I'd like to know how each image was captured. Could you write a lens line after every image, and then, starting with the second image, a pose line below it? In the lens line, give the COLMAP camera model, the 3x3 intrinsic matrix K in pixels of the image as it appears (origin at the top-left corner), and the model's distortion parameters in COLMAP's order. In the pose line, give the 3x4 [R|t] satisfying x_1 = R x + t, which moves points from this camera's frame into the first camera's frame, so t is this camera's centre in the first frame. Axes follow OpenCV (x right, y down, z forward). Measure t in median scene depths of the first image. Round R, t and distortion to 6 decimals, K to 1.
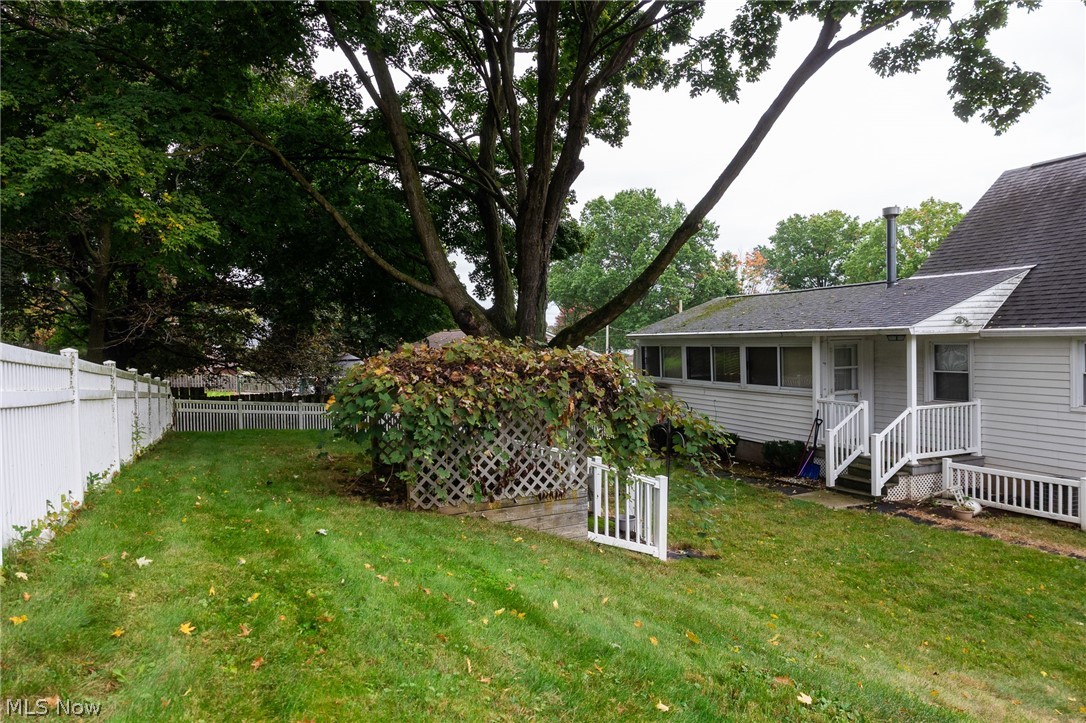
lens RADIAL K [[736.0, 0, 536.2], [0, 736.0, 361.9], [0, 0, 1]] dist [0.008092, 0.004024]
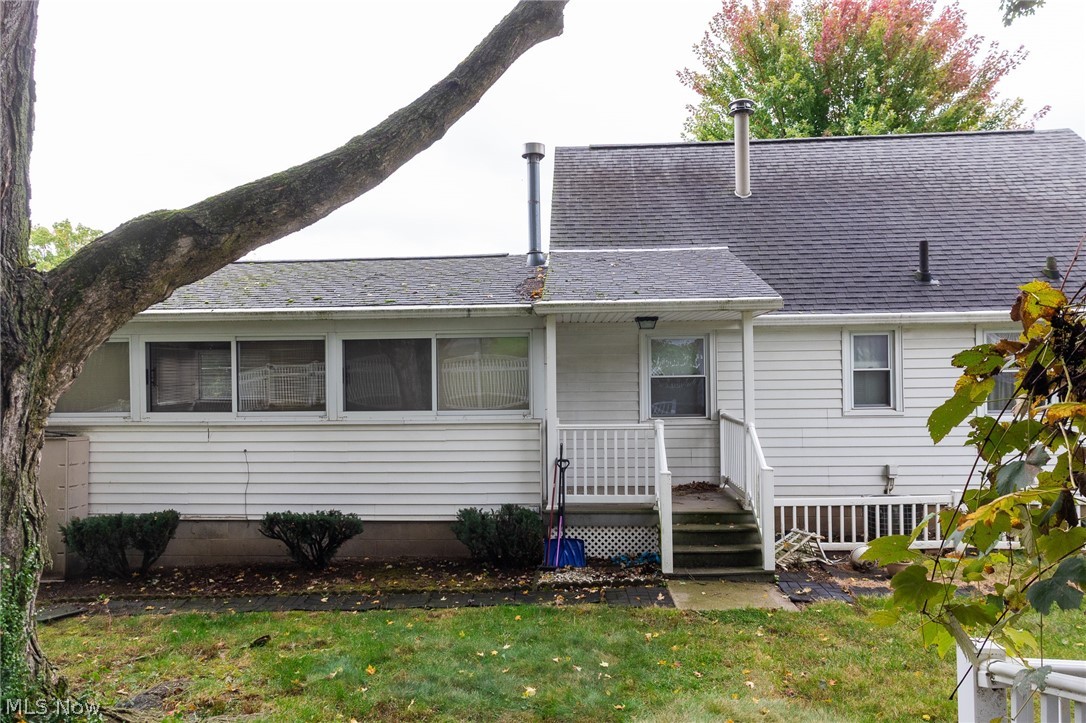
lens RADIAL K [[736.0, 0, 542.5], [0, 736.0, 365.9], [0, 0, 1]] dist [0.008092, 0.004024]
pose [[0.430045, 0.020185, 0.902582, -0.170762], [0.030062, 0.998875, -0.036662, 0.029263], [-0.902307, 0.042900, 0.428954, 0.901845]]
